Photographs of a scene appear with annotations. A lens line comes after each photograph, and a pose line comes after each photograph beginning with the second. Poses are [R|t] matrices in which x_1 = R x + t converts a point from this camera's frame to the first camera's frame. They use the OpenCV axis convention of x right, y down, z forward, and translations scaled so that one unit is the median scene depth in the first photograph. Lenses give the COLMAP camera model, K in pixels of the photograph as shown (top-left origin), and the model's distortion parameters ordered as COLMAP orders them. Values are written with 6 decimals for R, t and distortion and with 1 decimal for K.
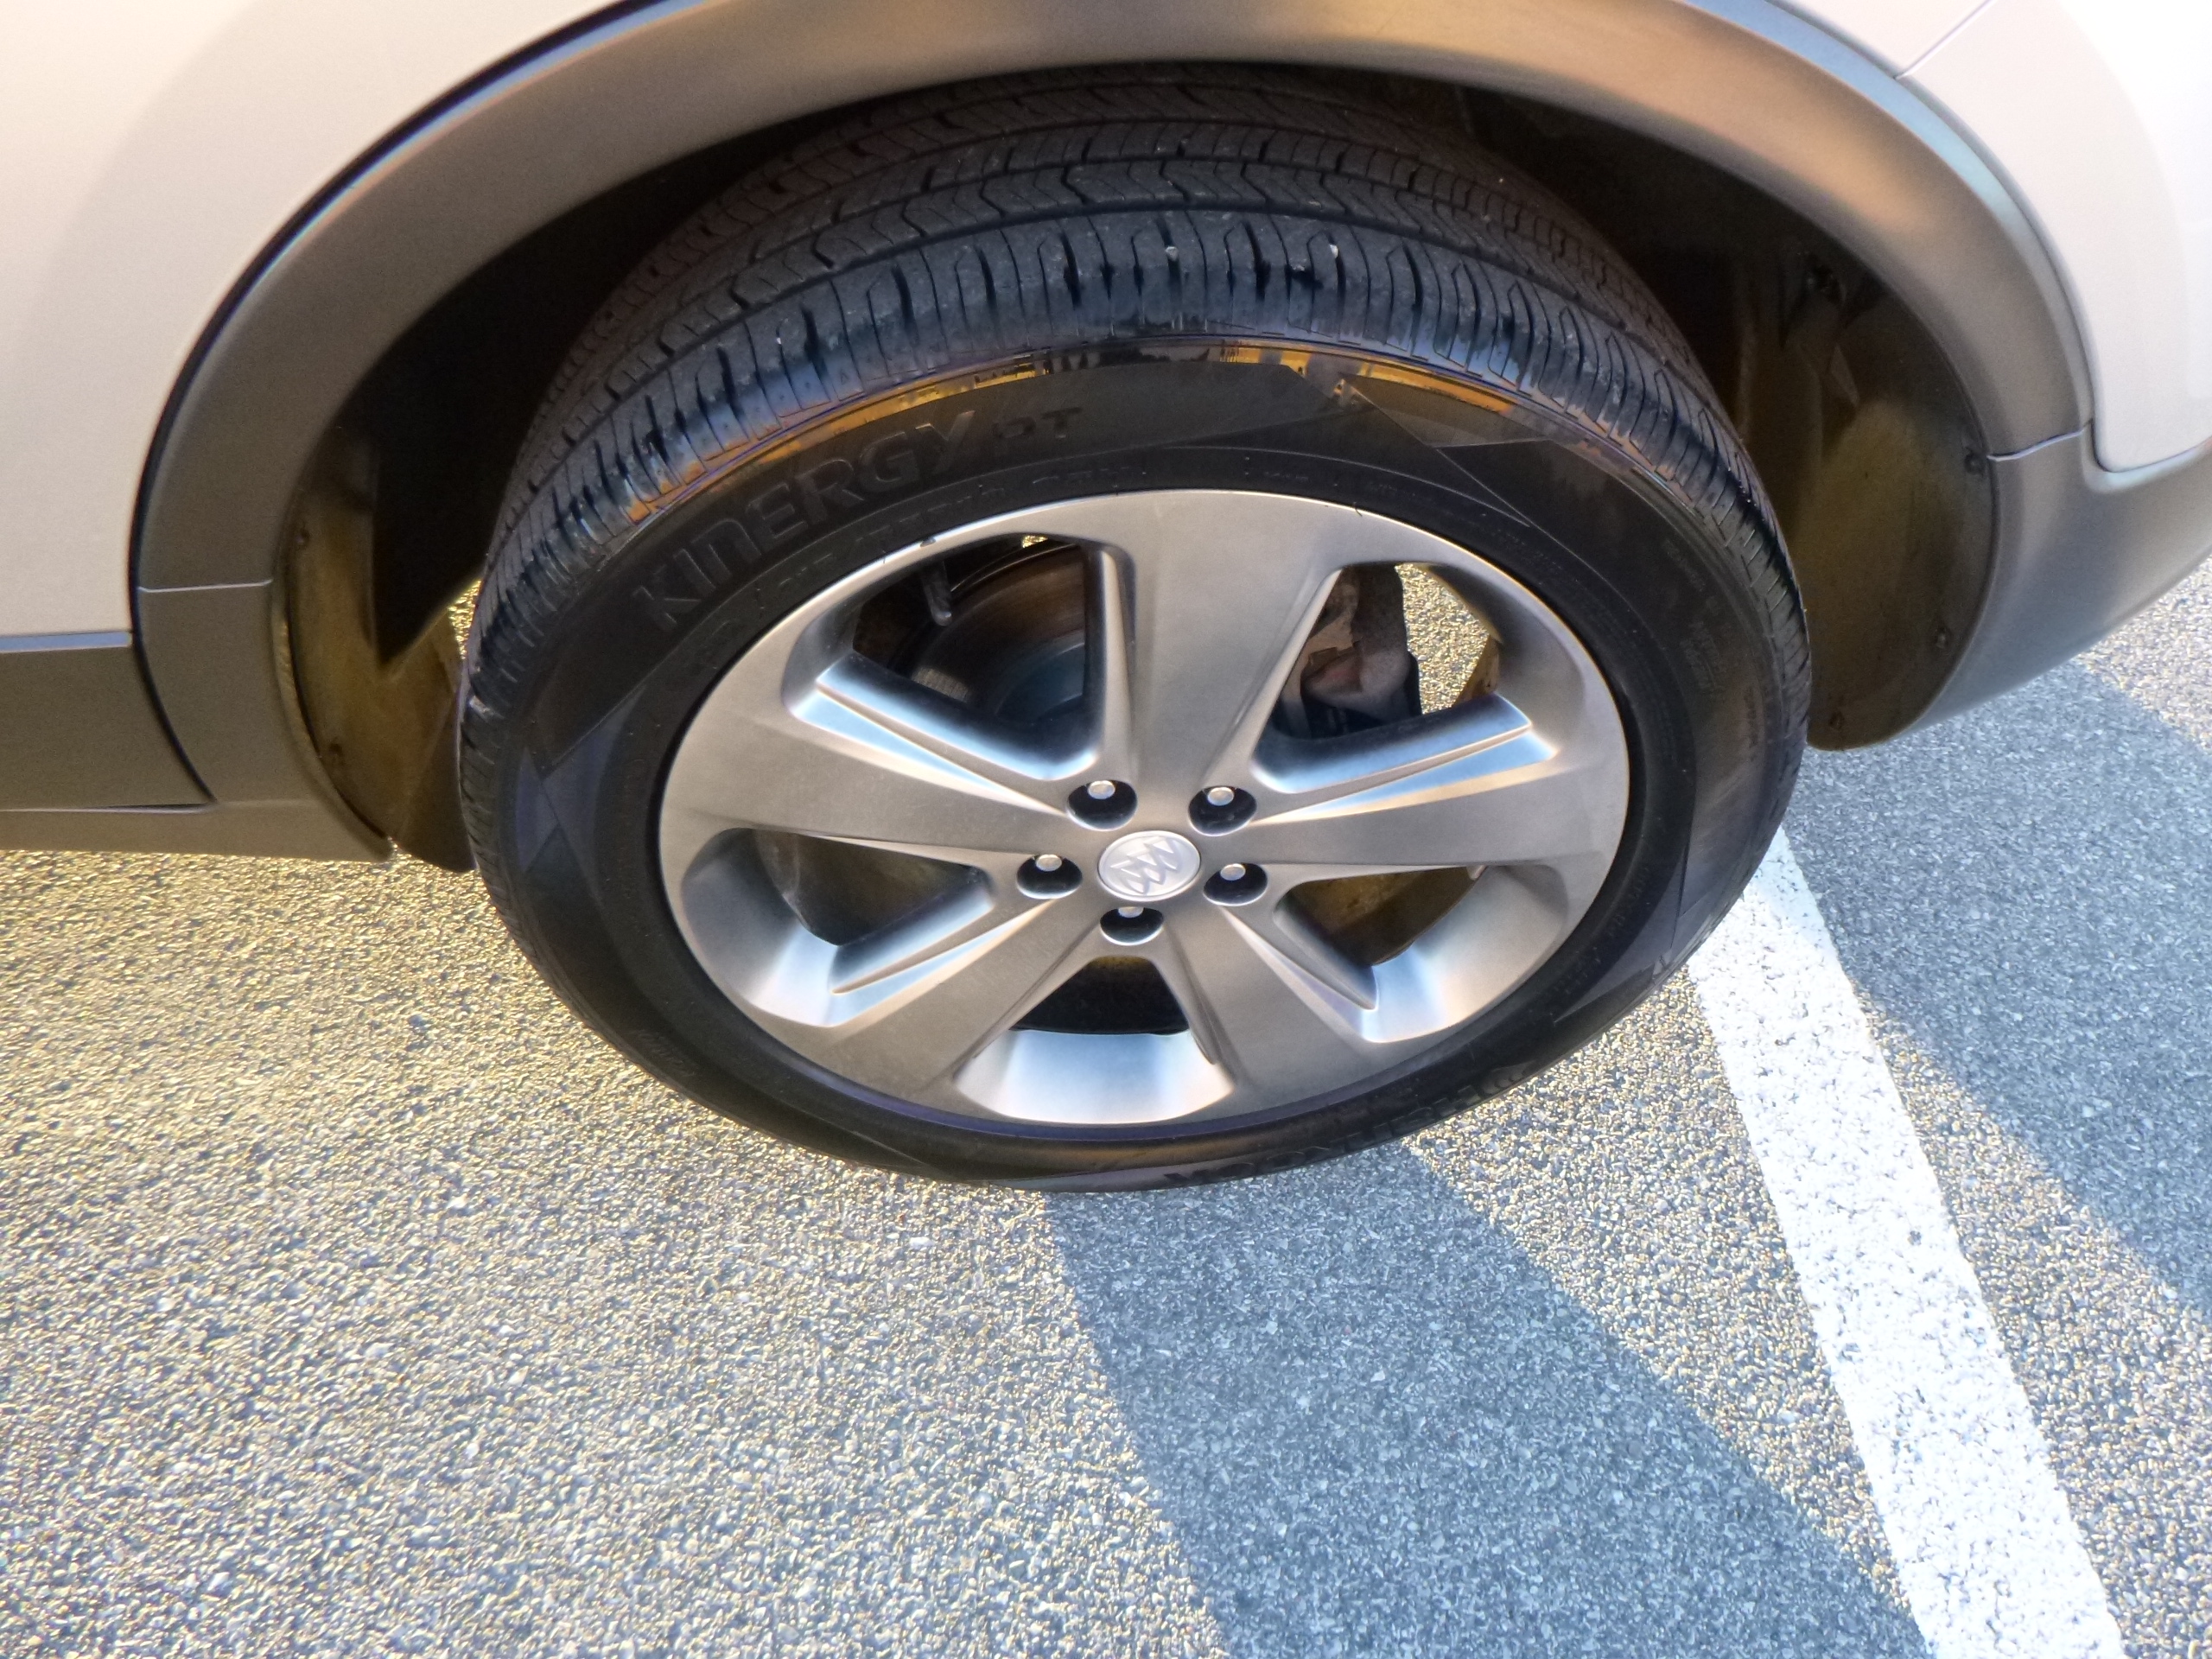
lens RADIAL K [[1686.0, 0, 1119.4], [0, 1686.0, 835.2], [0, 0, 1]] dist [-0.022906, -0.011891]
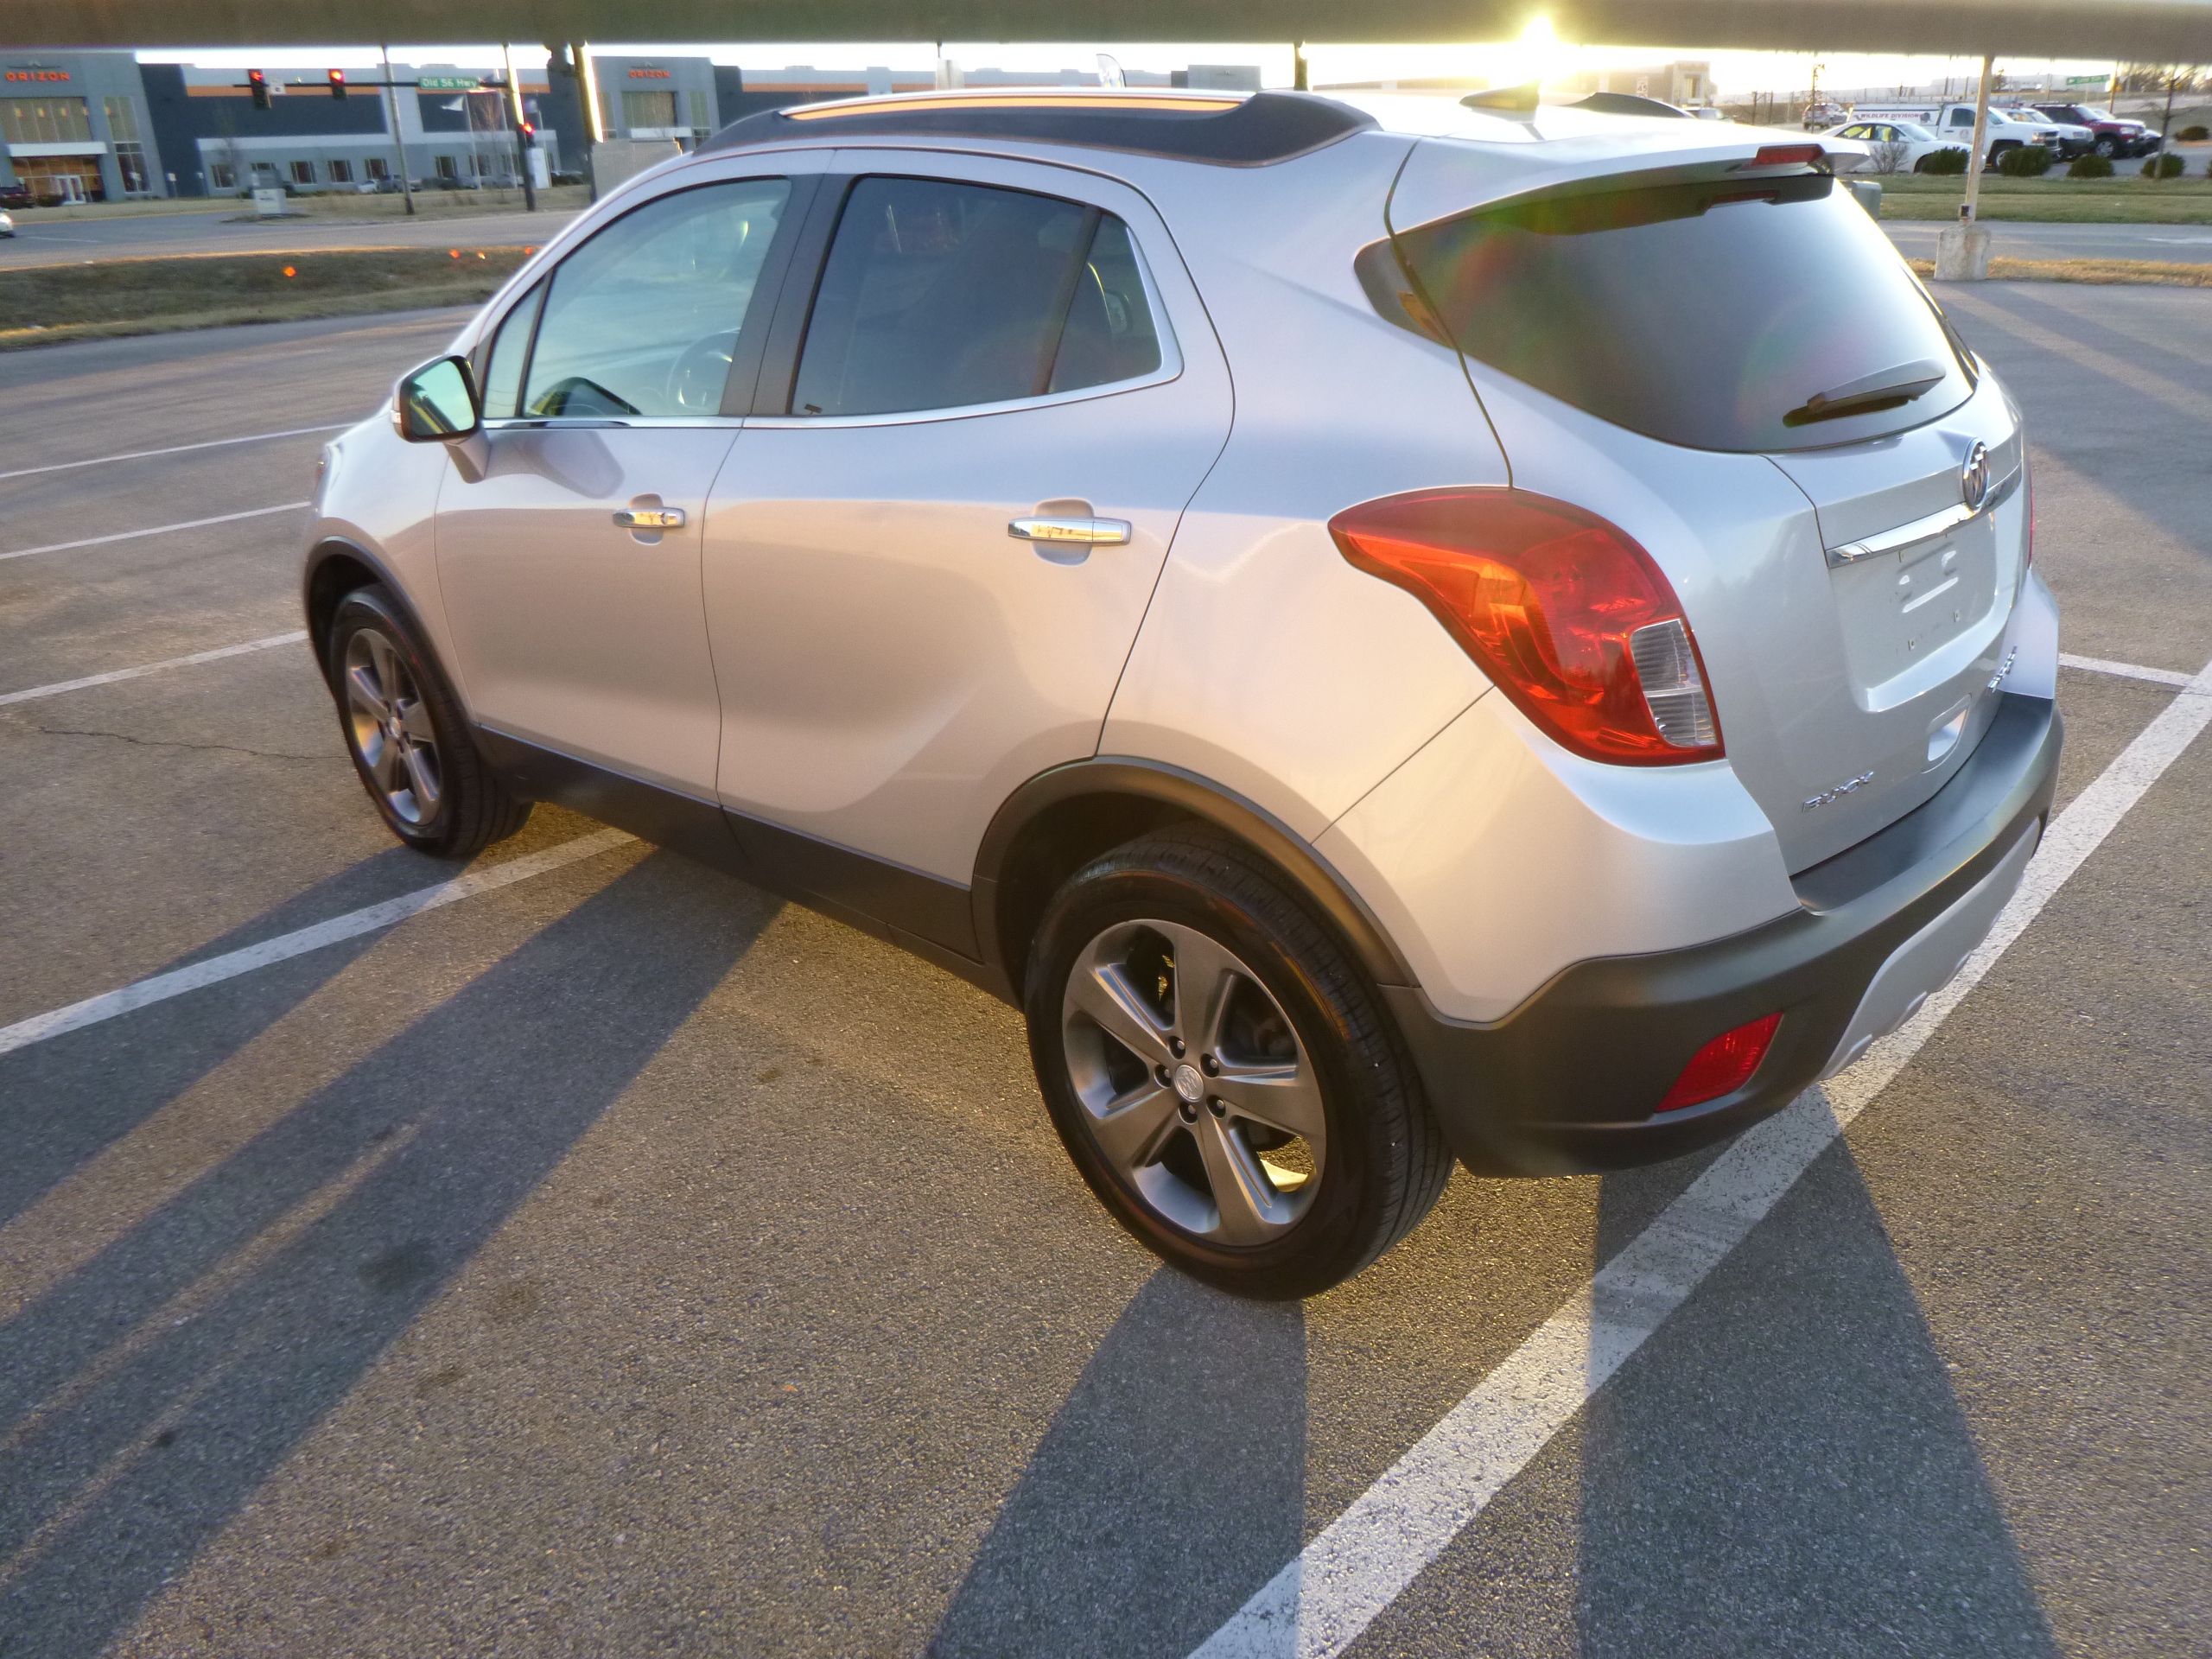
lens RADIAL K [[1686.0, 0, 1155.4], [0, 1686.0, 850.4], [0, 0, 1]] dist [-0.022906, -0.011891]
pose [[0.678188, 0.205363, -0.705611, 1.607172], [-0.525881, 0.806306, -0.270774, 0.423968], [0.513332, 0.554703, 0.654824, -0.907547]]
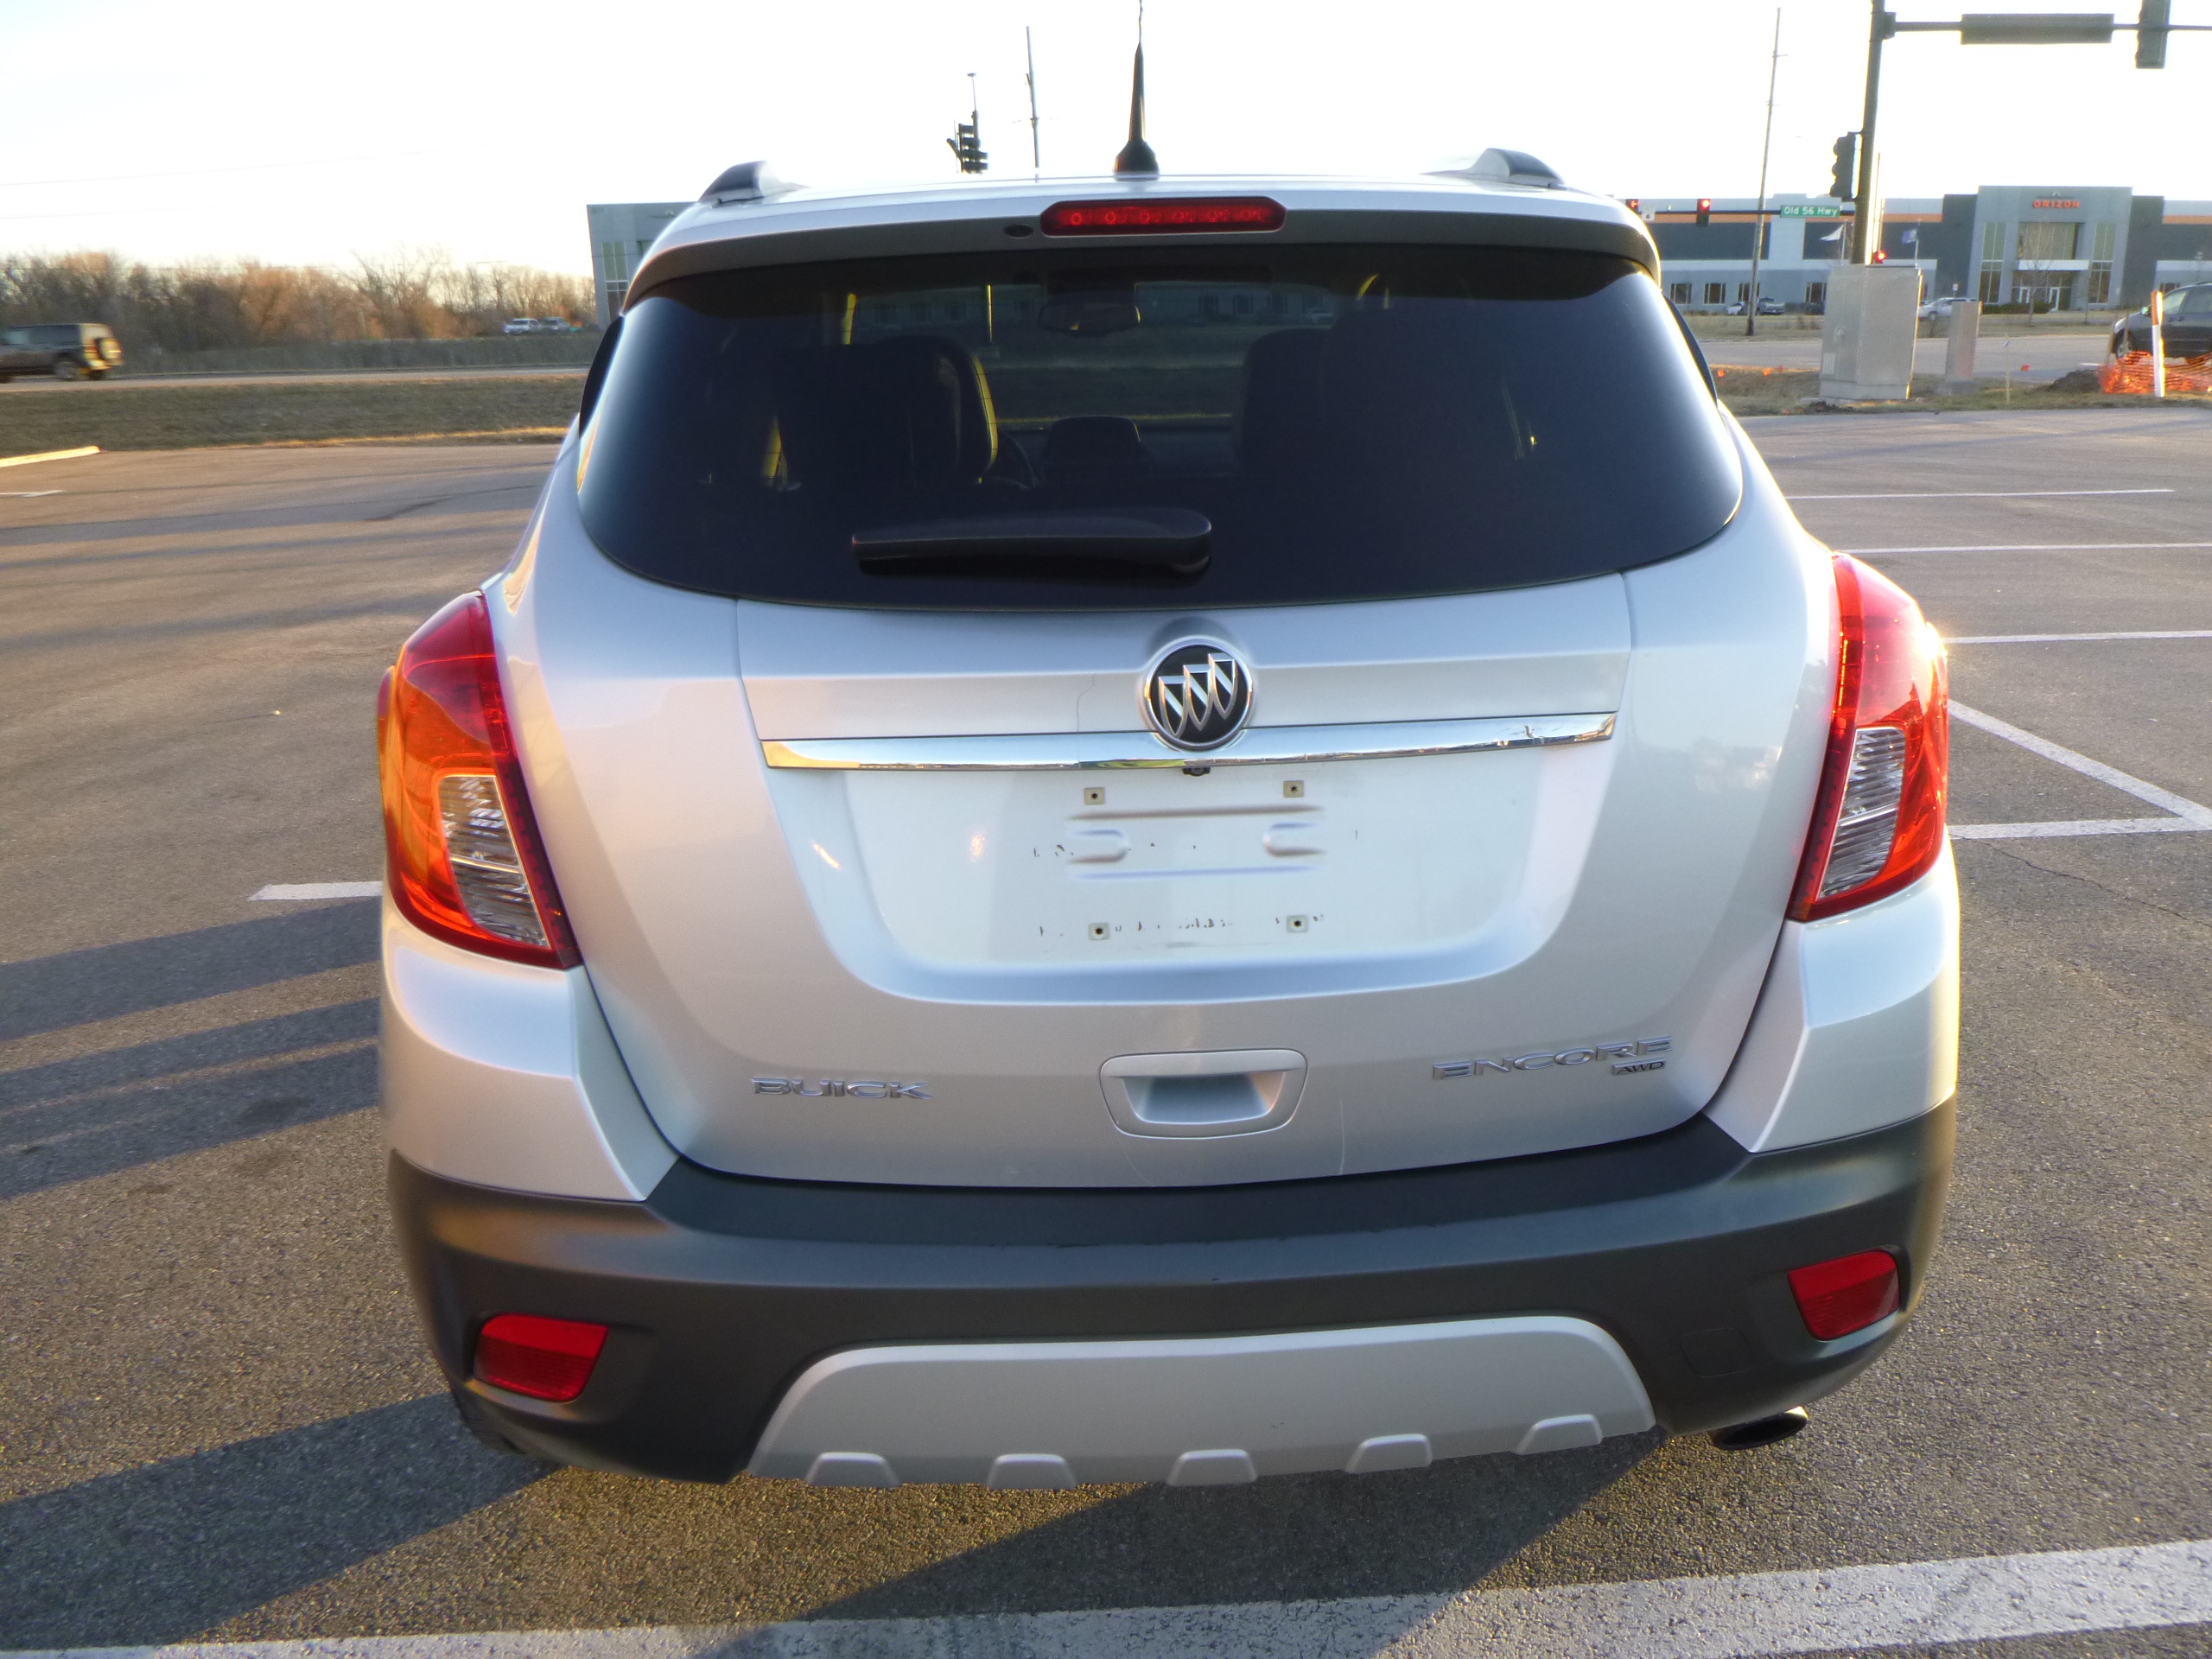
lens RADIAL K [[1686.0, 0, 1165.3], [0, 1686.0, 821.2], [0, 0, 1]] dist [-0.022906, -0.011891]
pose [[-0.030286, 0.229706, -0.972789, 2.076815], [-0.773881, 0.610569, 0.168268, -1.322462], [0.632607, 0.757919, 0.159273, 0.684163]]
